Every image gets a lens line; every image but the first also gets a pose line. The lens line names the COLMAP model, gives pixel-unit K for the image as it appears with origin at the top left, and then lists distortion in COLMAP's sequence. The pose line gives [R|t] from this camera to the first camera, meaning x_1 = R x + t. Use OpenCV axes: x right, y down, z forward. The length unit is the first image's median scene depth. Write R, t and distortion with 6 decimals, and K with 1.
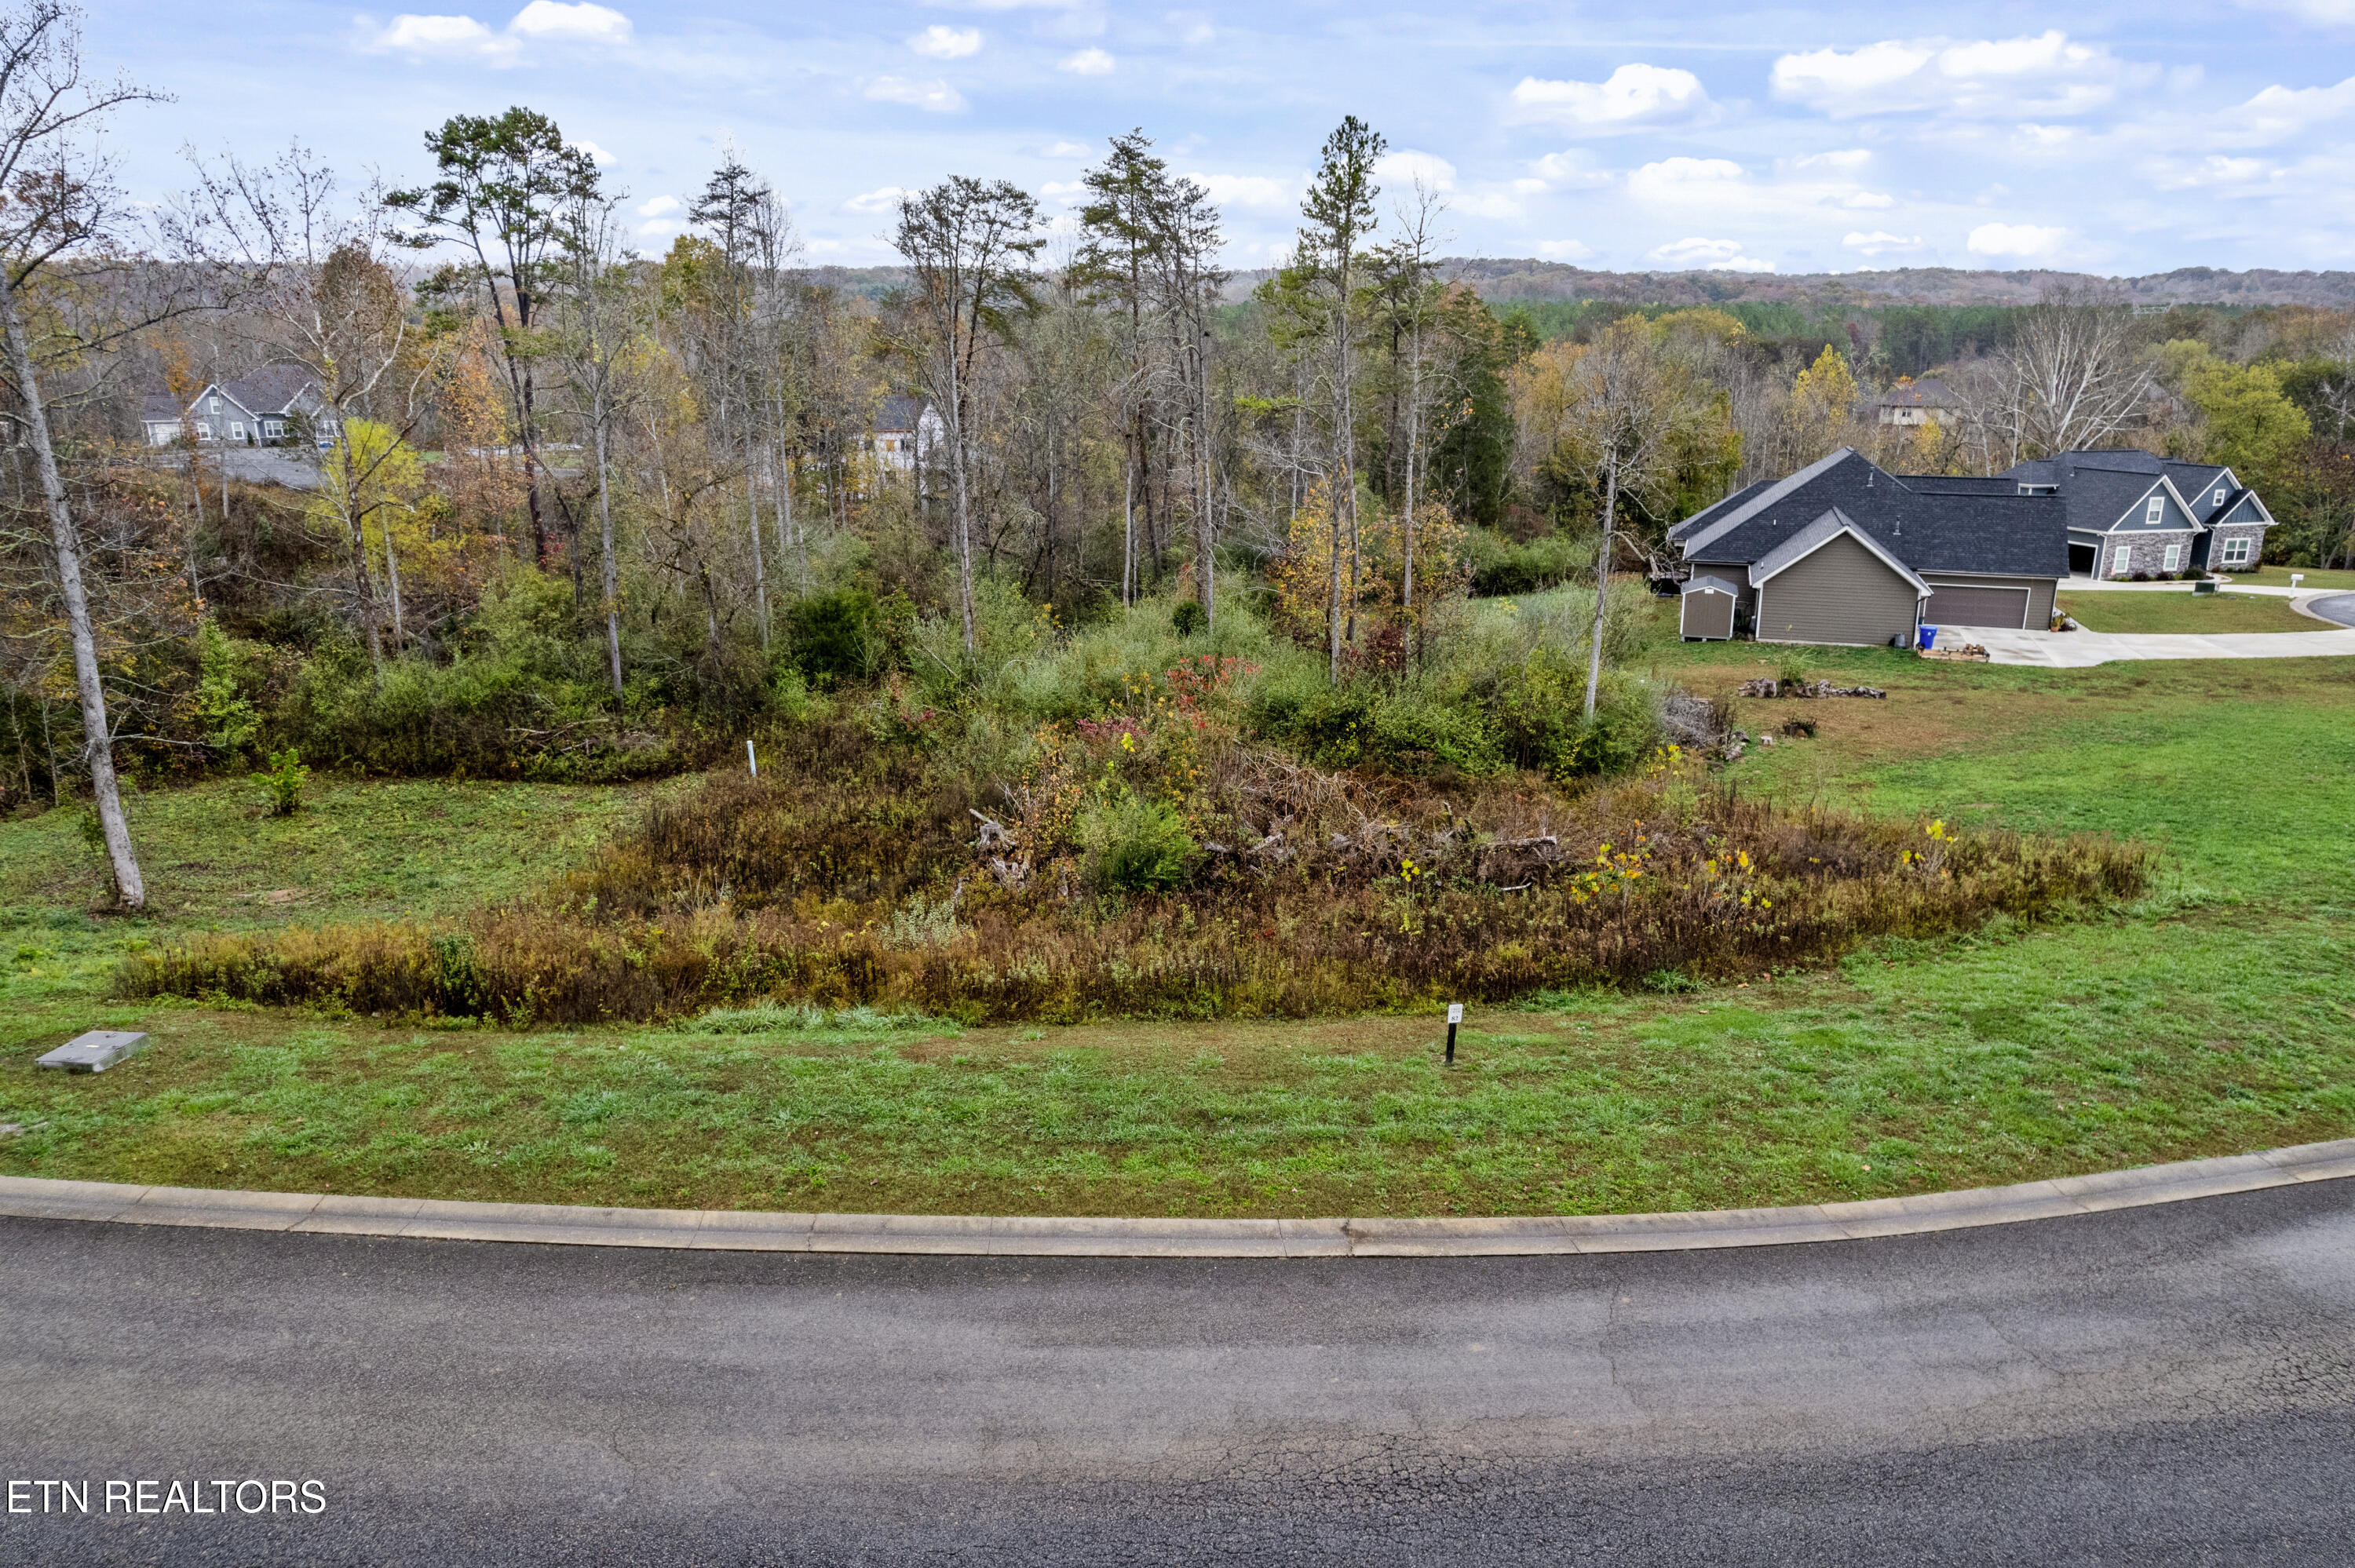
lens RADIAL K [[1524.0, 0, 1192.7], [0, 1524.0, 790.7], [0, 0, 1]] dist [-0.091757, 0.087951]
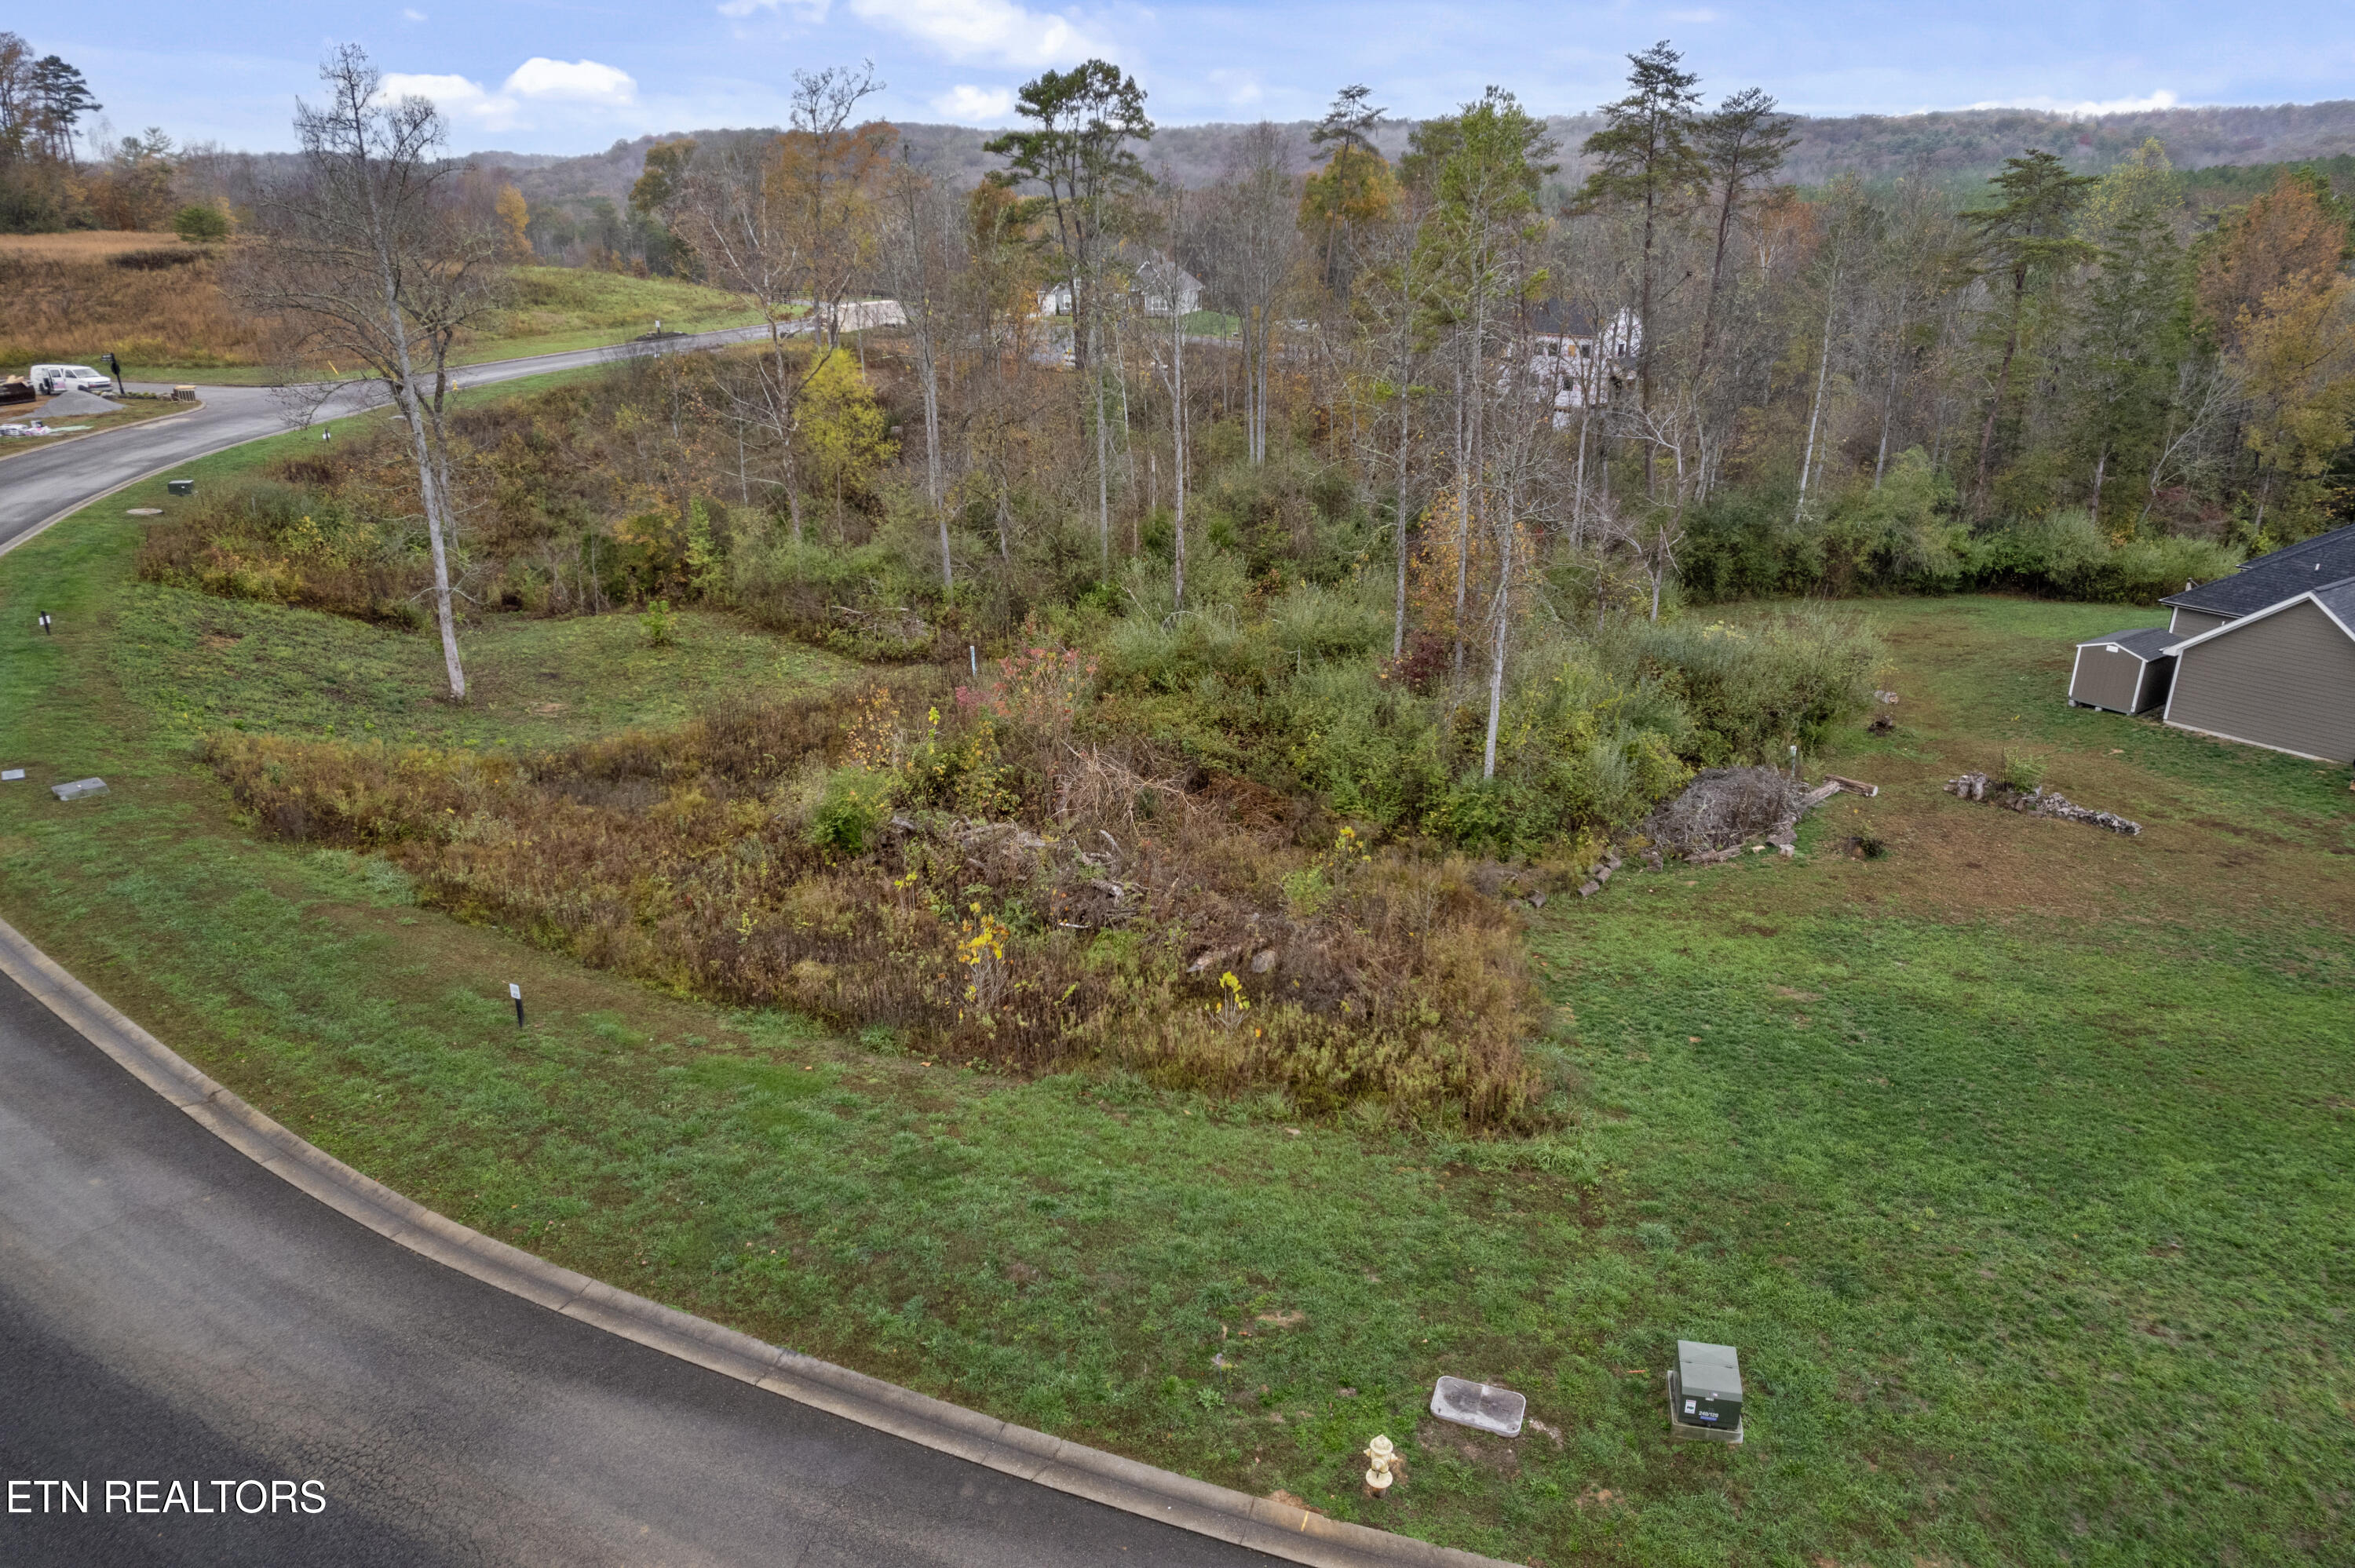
lens RADIAL K [[1524.0, 0, 1192.7], [0, 1524.0, 790.7], [0, 0, 1]] dist [-0.091757, 0.087951]
pose [[0.798459, 0.216668, -0.561710, 0.504488], [-0.164536, 0.976010, 0.142592, -0.113156], [0.579129, -0.021432, 0.814954, 0.117946]]
